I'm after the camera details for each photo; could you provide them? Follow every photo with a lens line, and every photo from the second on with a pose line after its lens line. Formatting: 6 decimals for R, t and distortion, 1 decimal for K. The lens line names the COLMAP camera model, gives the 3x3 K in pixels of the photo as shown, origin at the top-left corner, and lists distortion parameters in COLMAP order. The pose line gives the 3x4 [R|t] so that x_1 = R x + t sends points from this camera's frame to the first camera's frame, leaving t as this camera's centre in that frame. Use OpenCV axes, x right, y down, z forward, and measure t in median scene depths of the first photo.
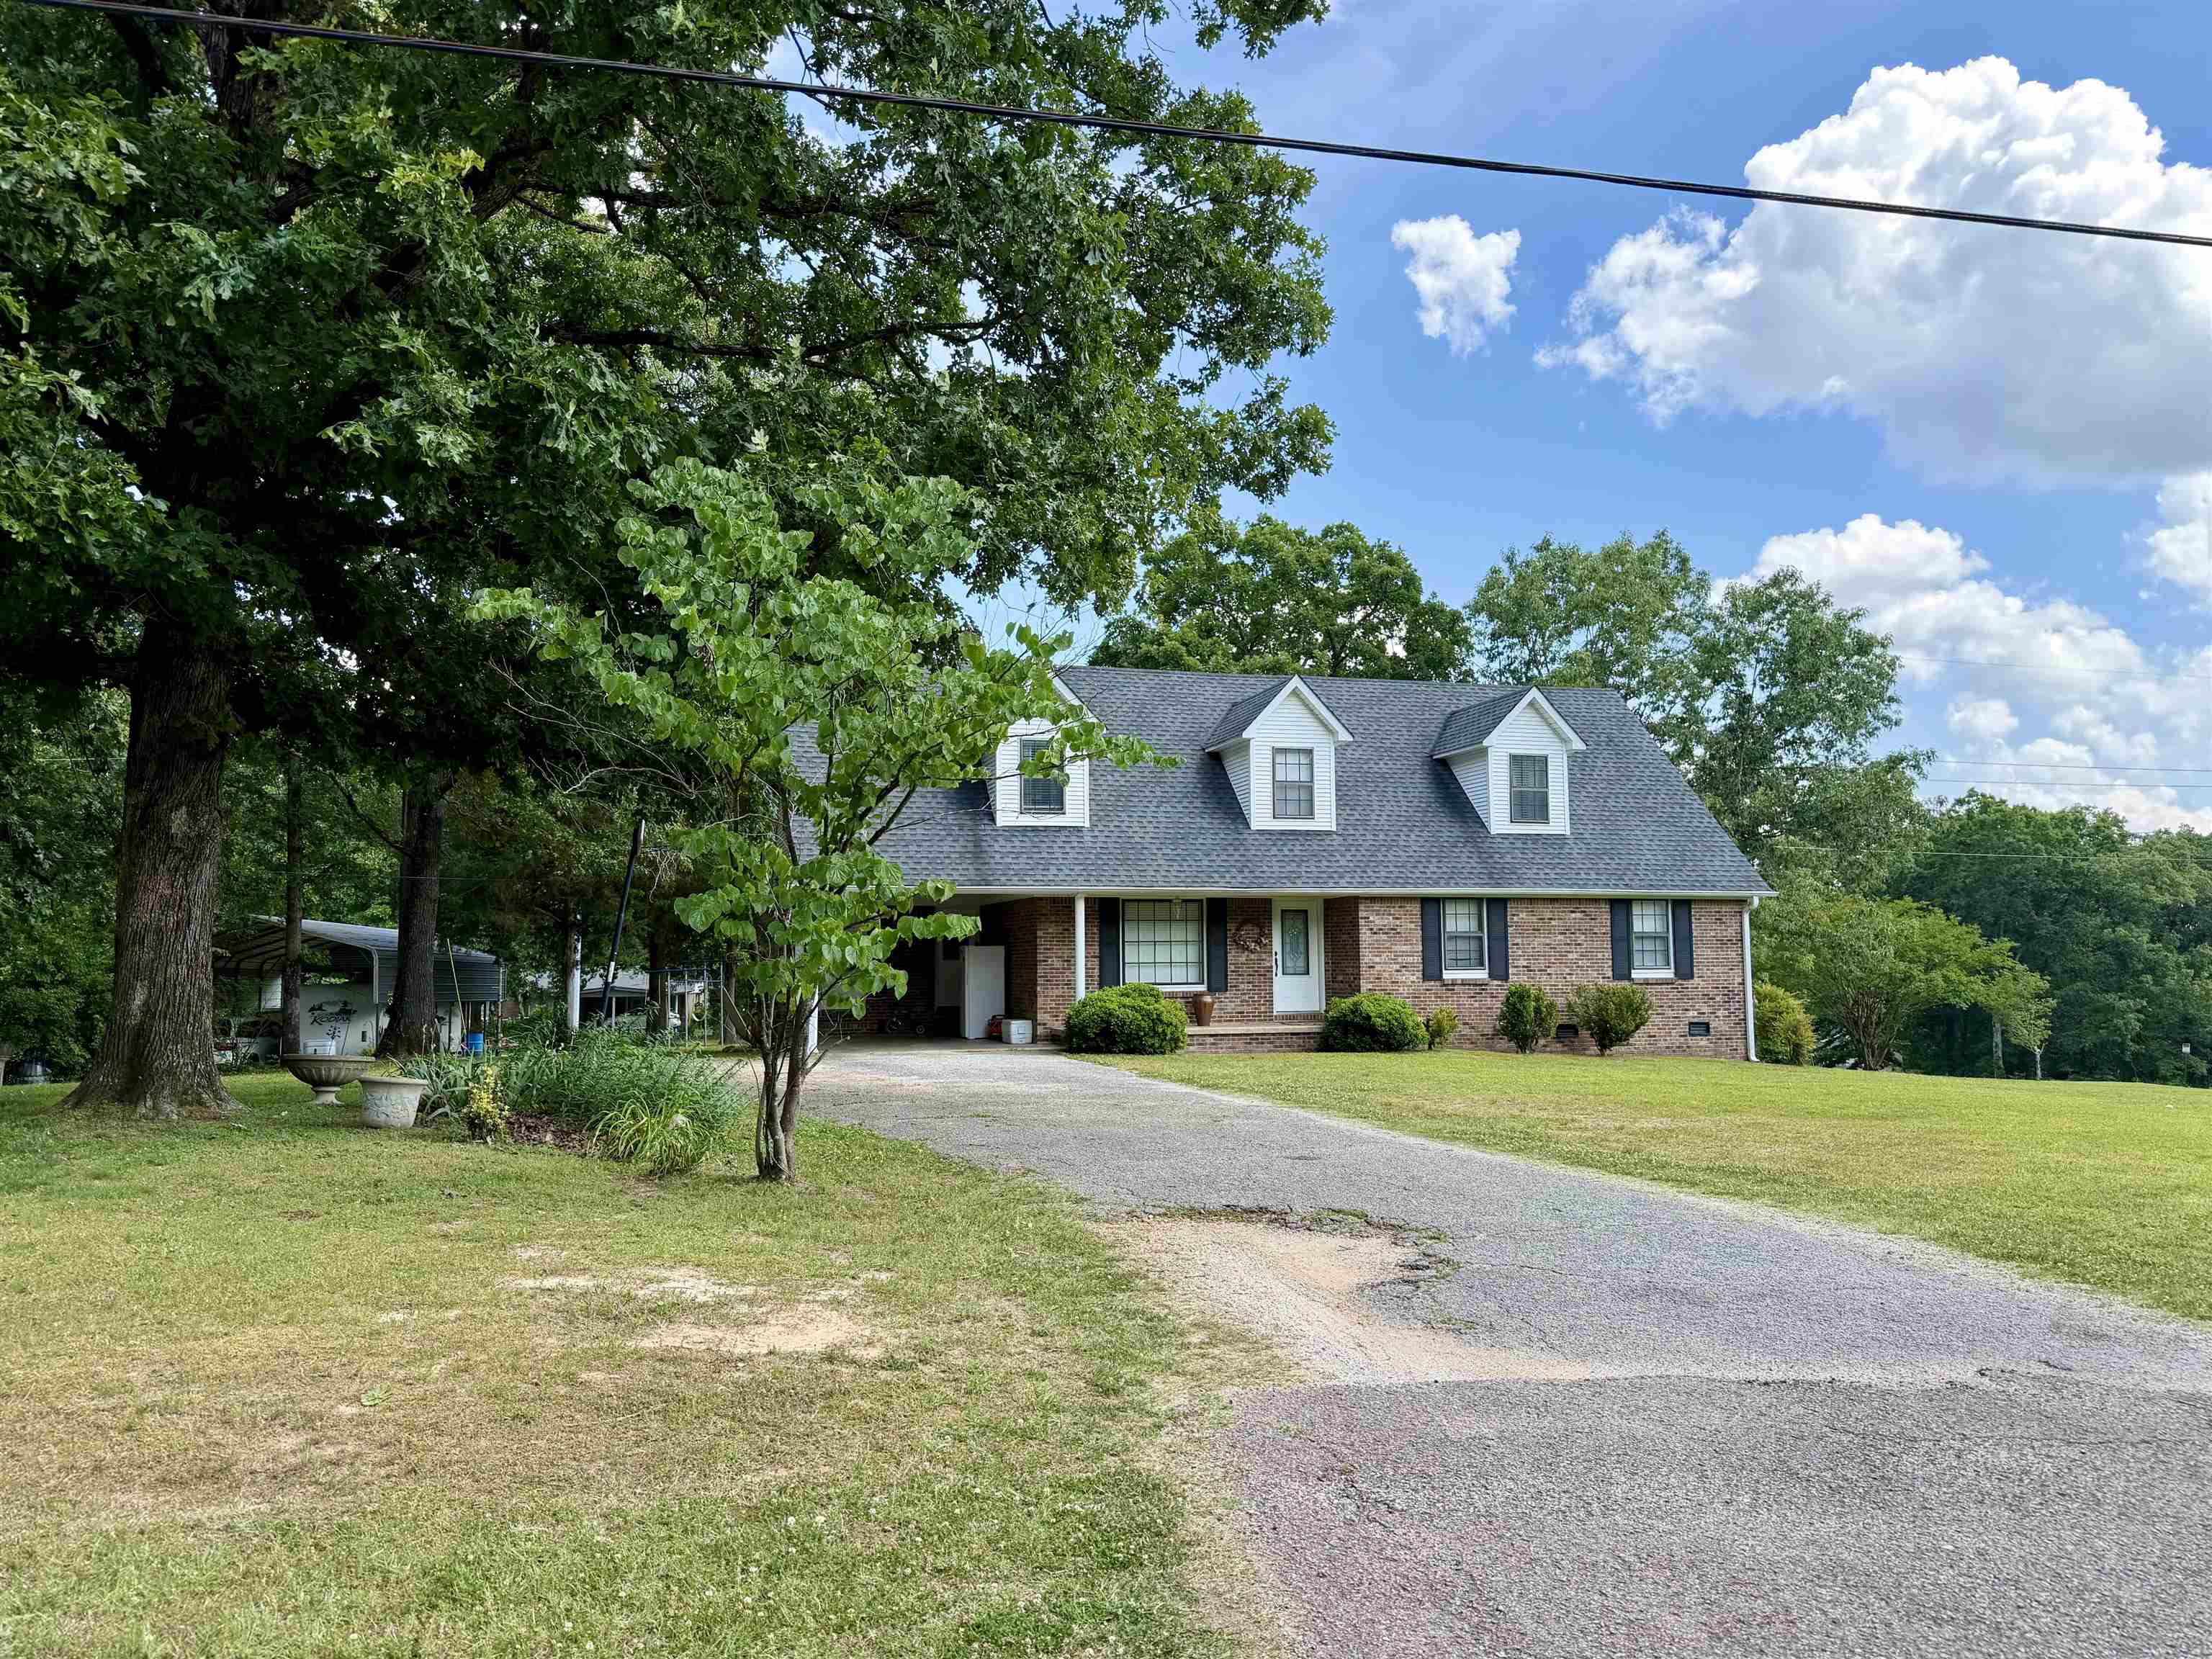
lens RADIAL K [[1507.8, 0, 1043.9], [0, 1507.8, 818.4], [0, 0, 1]] dist [0.020007, -0.005175]
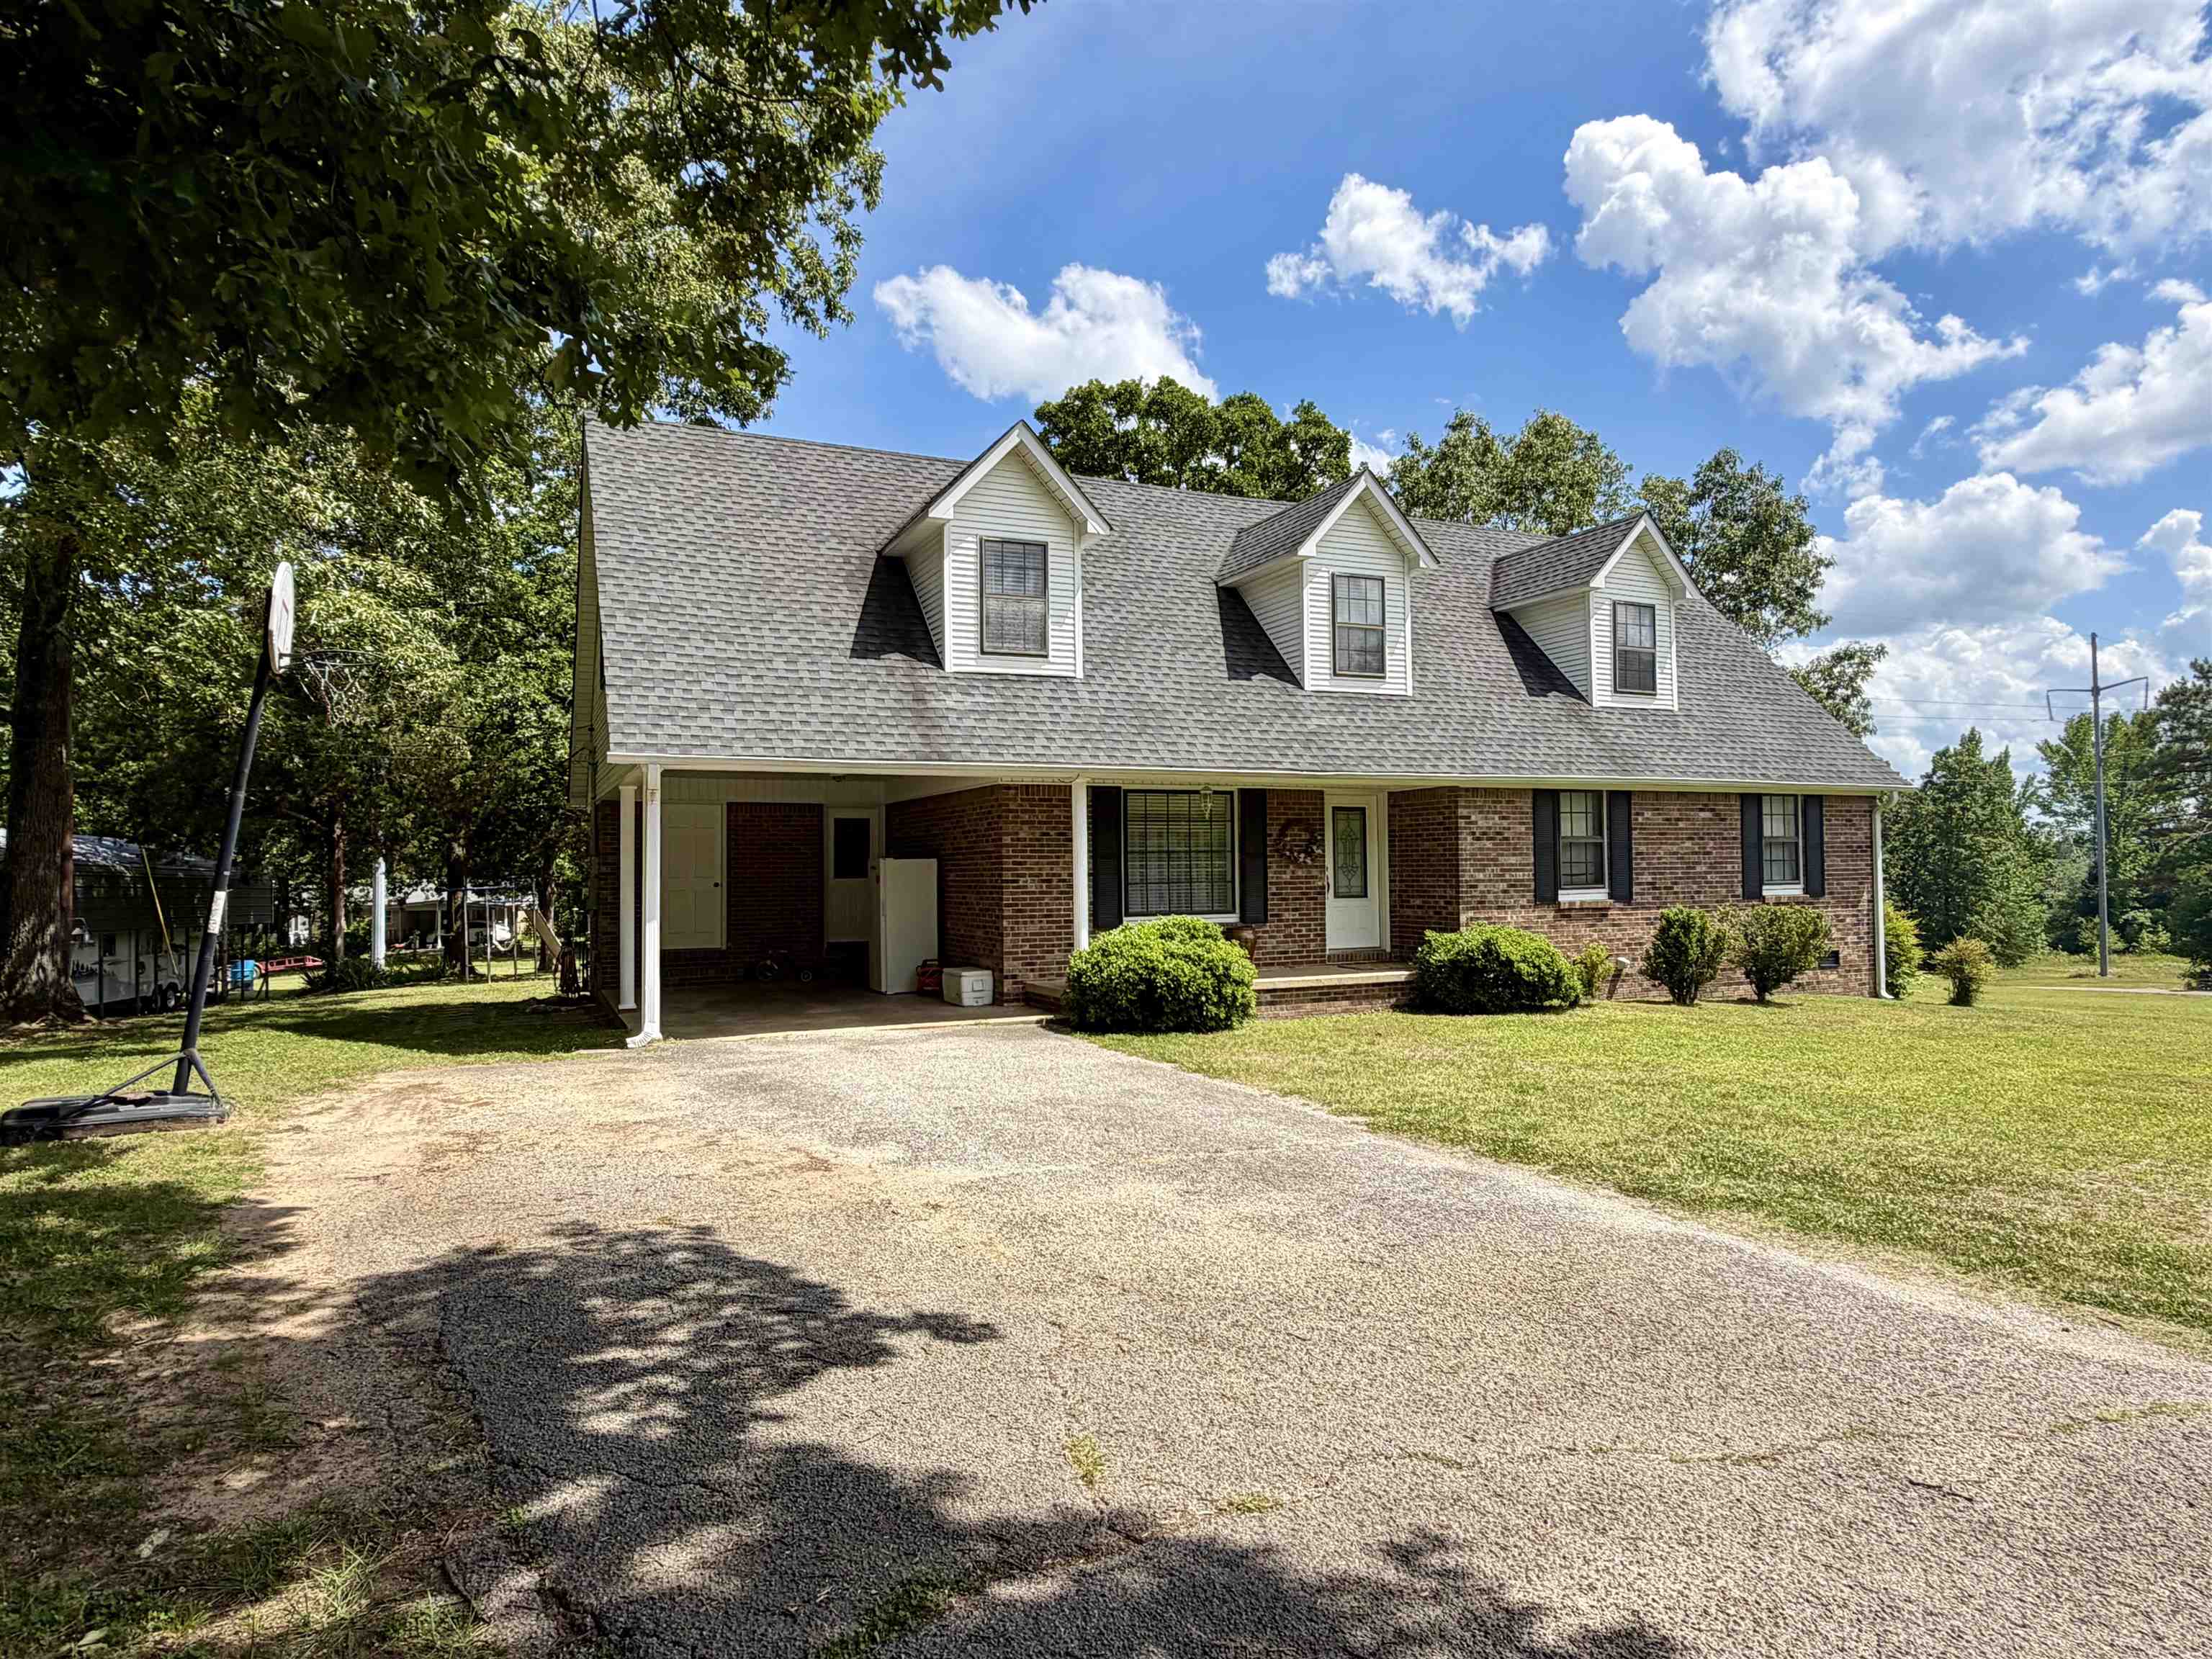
lens RADIAL K [[1289.5, 0, 1097.0], [0, 1289.5, 835.9], [0, 0, 1]] dist [-0.002332, 0.001542]
pose [[0.982495, -0.001065, 0.186286, -0.066224], [-0.011546, 0.997713, 0.066601, 0.035420], [-0.185931, -0.067586, 0.980236, 0.427247]]
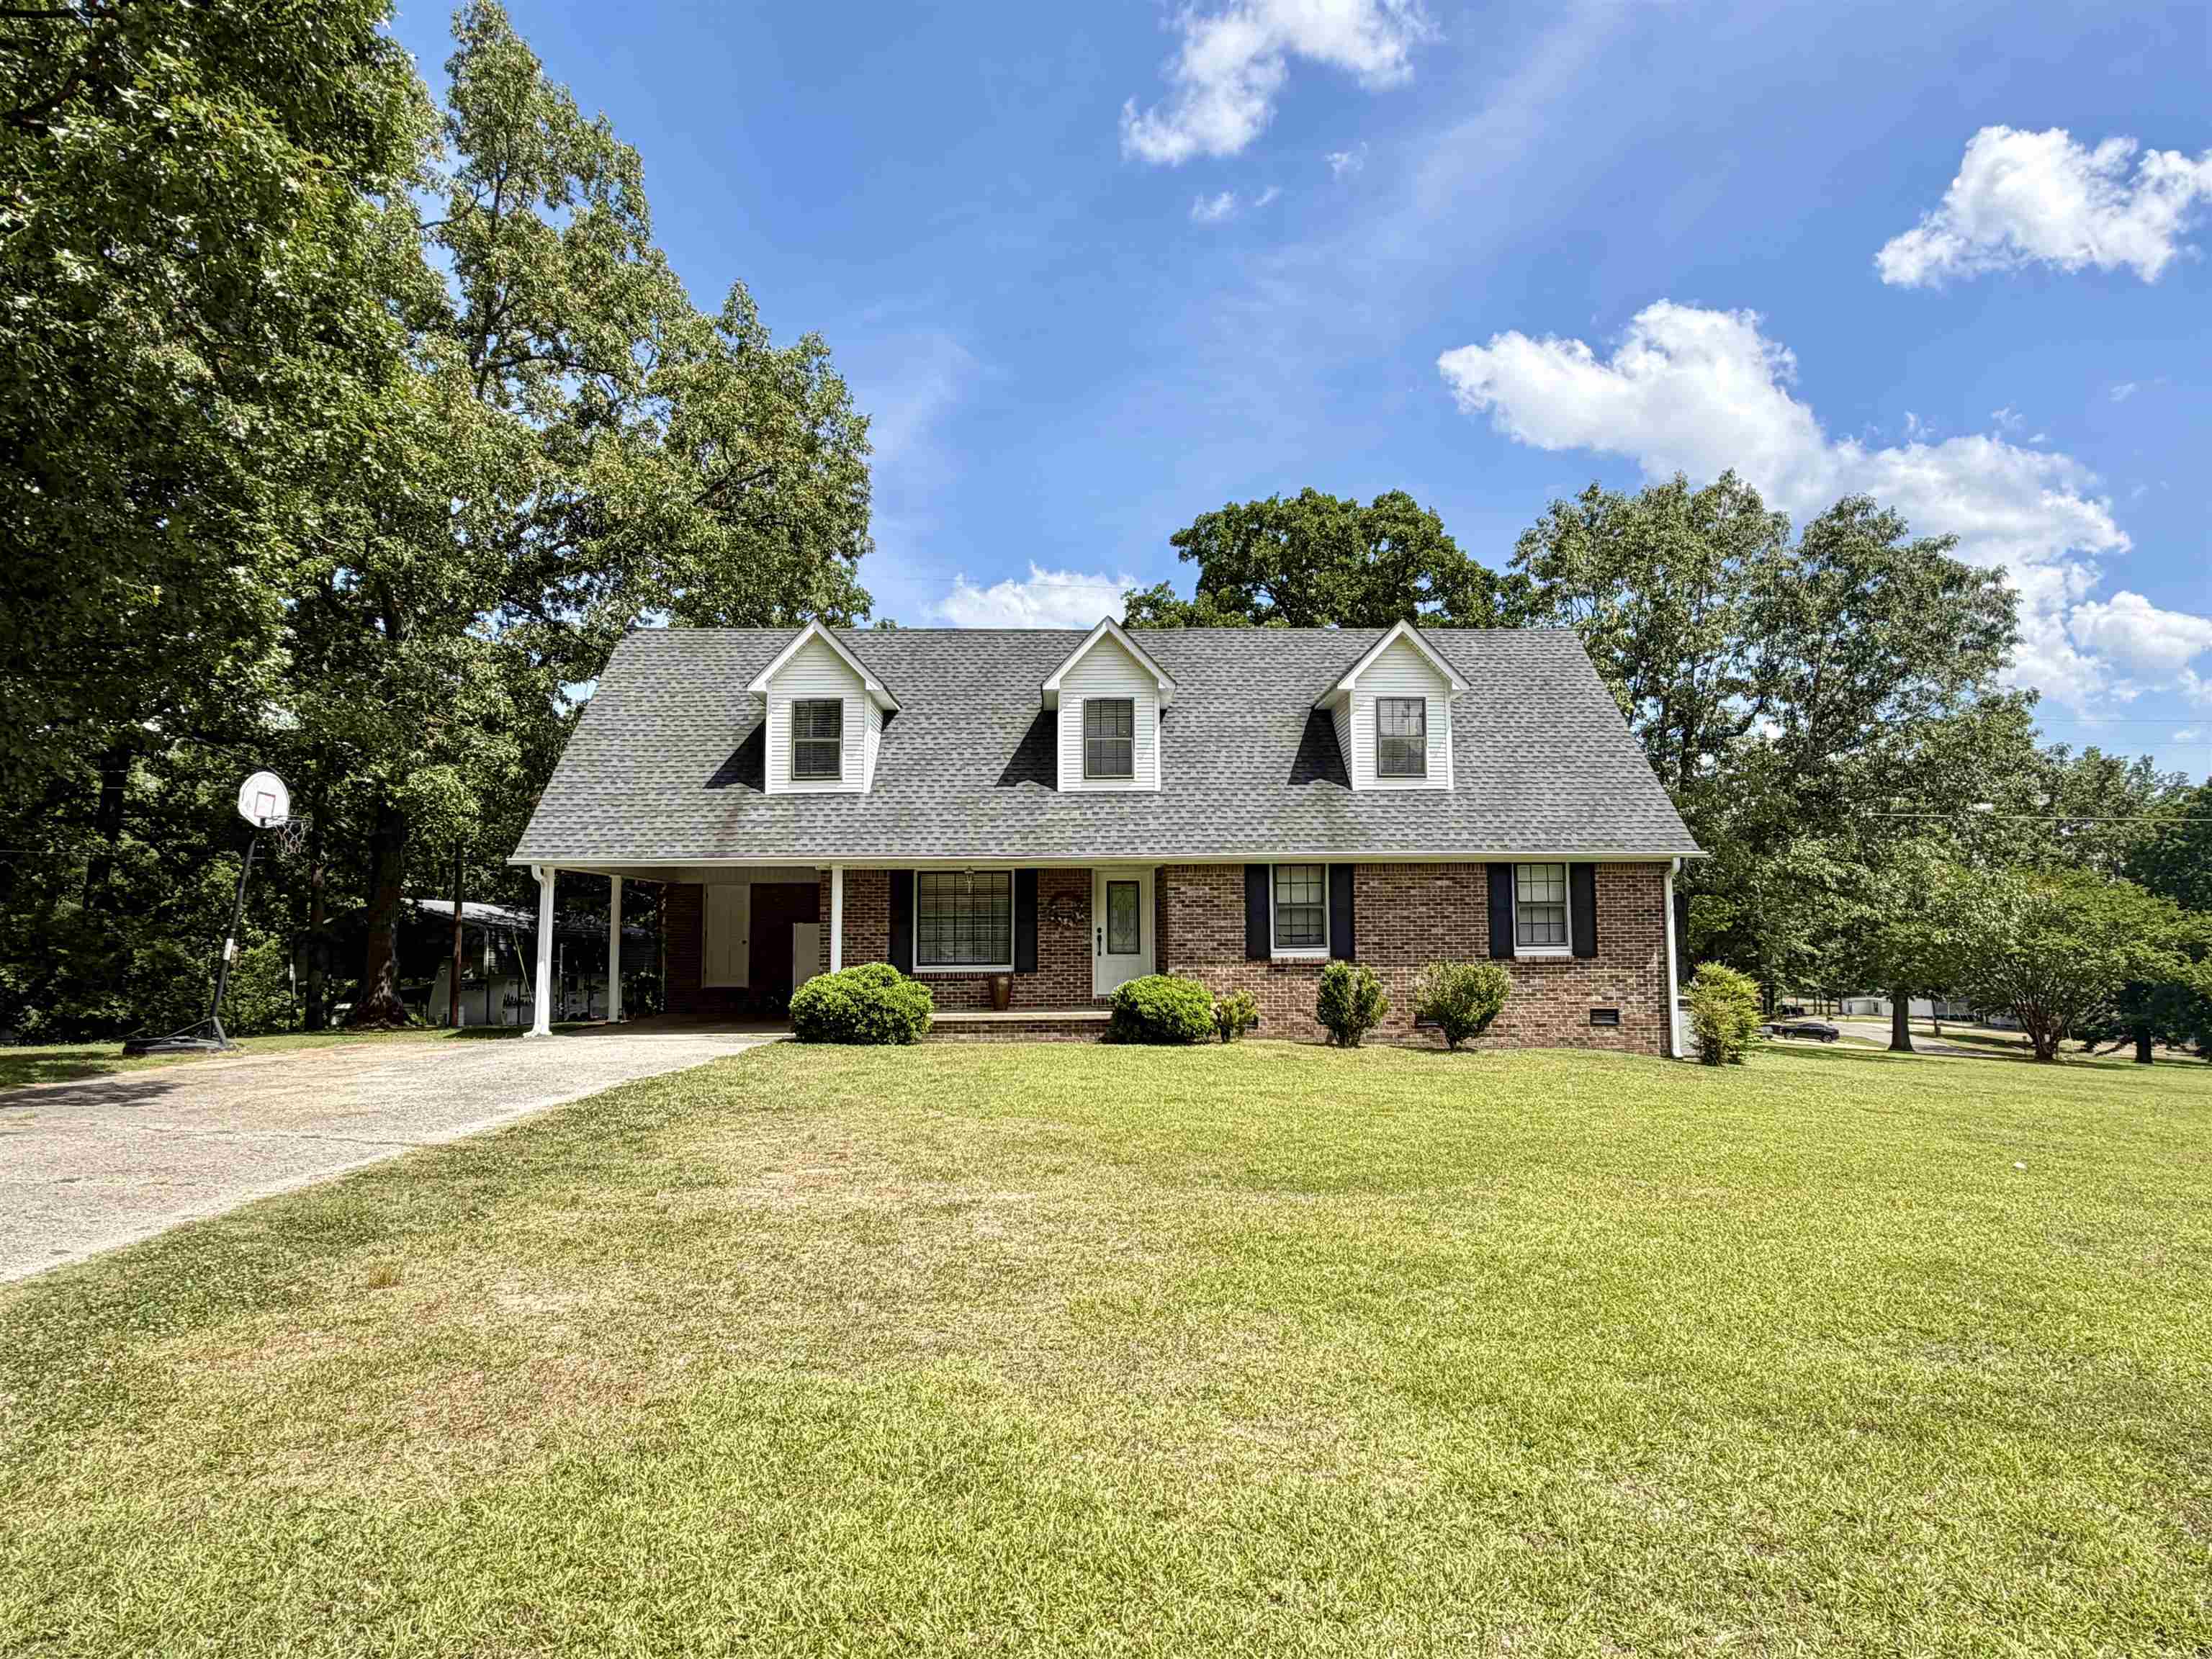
lens RADIAL K [[1289.5, 0, 1092.9], [0, 1289.5, 829.0], [0, 0, 1]] dist [-0.002332, 0.001542]
pose [[0.978523, -0.020882, -0.205076, 0.310410], [0.022395, 0.999736, 0.005060, 0.025784], [0.204916, -0.009544, 0.978733, 0.252760]]
